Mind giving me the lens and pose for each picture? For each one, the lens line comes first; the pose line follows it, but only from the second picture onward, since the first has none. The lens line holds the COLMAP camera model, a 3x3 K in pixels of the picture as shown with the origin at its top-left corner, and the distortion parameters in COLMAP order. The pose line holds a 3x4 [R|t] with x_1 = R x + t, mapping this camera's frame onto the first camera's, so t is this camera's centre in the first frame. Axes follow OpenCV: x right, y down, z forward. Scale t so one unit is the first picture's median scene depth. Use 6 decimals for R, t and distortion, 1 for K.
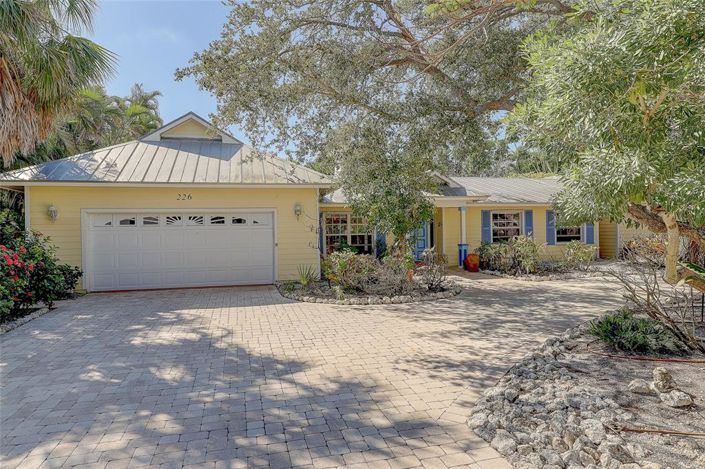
lens RADIAL K [[444.7, 0, 352.5], [0, 444.7, 234.5], [0, 0, 1]] dist [0.011488, 0.000660]
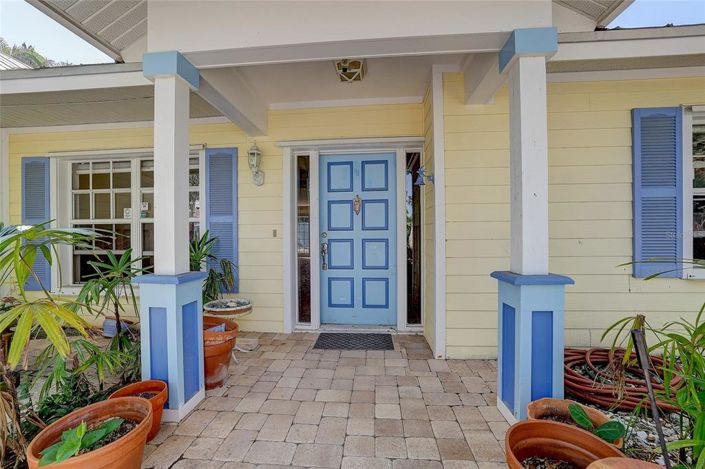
lens RADIAL K [[302.7, 0, 351.0], [0, 302.7, 234.8], [0, 0, 1]] dist [-0.046681, 0.016238]
pose [[0.944758, 0.011476, -0.327569, 0.282445], [-0.014640, 0.999867, -0.007196, 0.012419], [0.327443, 0.011594, 0.944800, 1.111775]]
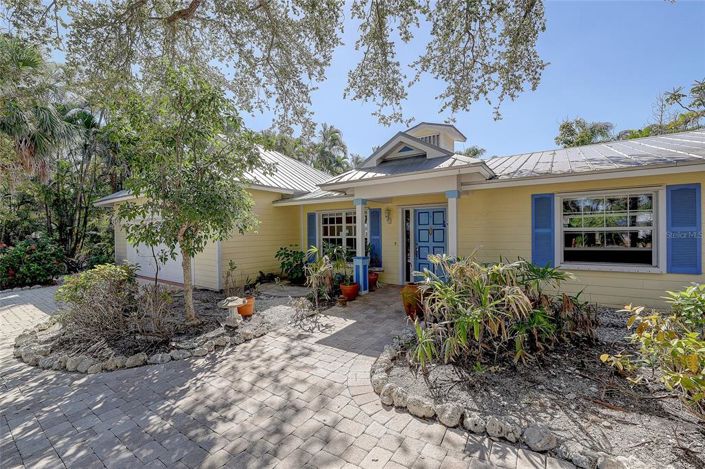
lens RADIAL K [[302.7, 0, 351.0], [0, 302.7, 234.8], [0, 0, 1]] dist [-0.046681, 0.016238]
pose [[0.654954, 0.018328, -0.755446, 0.556772], [-0.013095, 0.999831, 0.012904, -0.015053], [0.755555, 0.001441, 0.655084, 0.845723]]
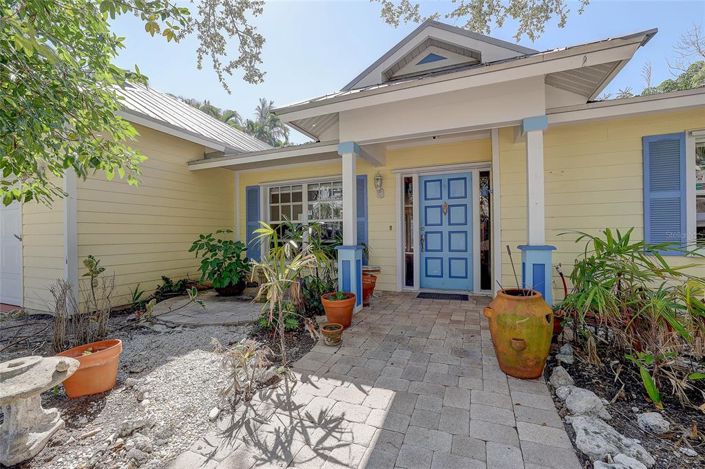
lens RADIAL K [[302.7, 0, 351.0], [0, 302.7, 234.8], [0, 0, 1]] dist [-0.046681, 0.016238]
pose [[0.800704, 0.008937, -0.598994, 0.339861], [-0.011990, 0.999928, -0.001108, 0.020963], [0.598941, 0.008069, 0.800753, 0.971022]]
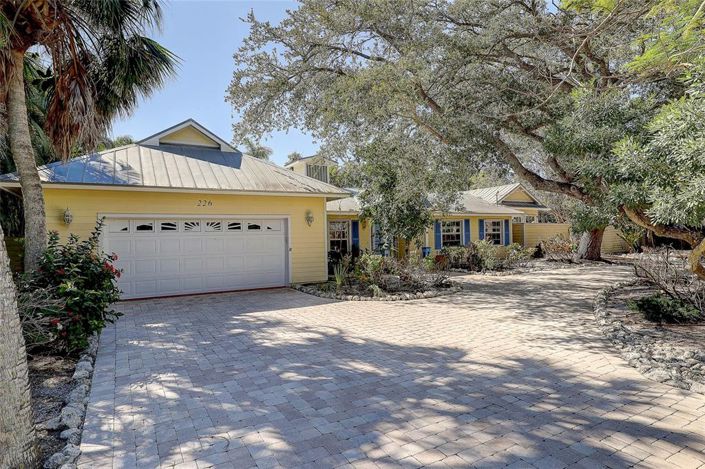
lens RADIAL K [[404.2, 0, 352.5], [0, 404.2, 234.5], [0, 0, 1]] dist [-0.002662, -0.000219]
pose [[0.961632, -0.002130, 0.274335, -0.294748], [0.006593, 0.999860, -0.015347, 0.003259], [-0.274264, 0.016567, 0.961512, 0.028211]]
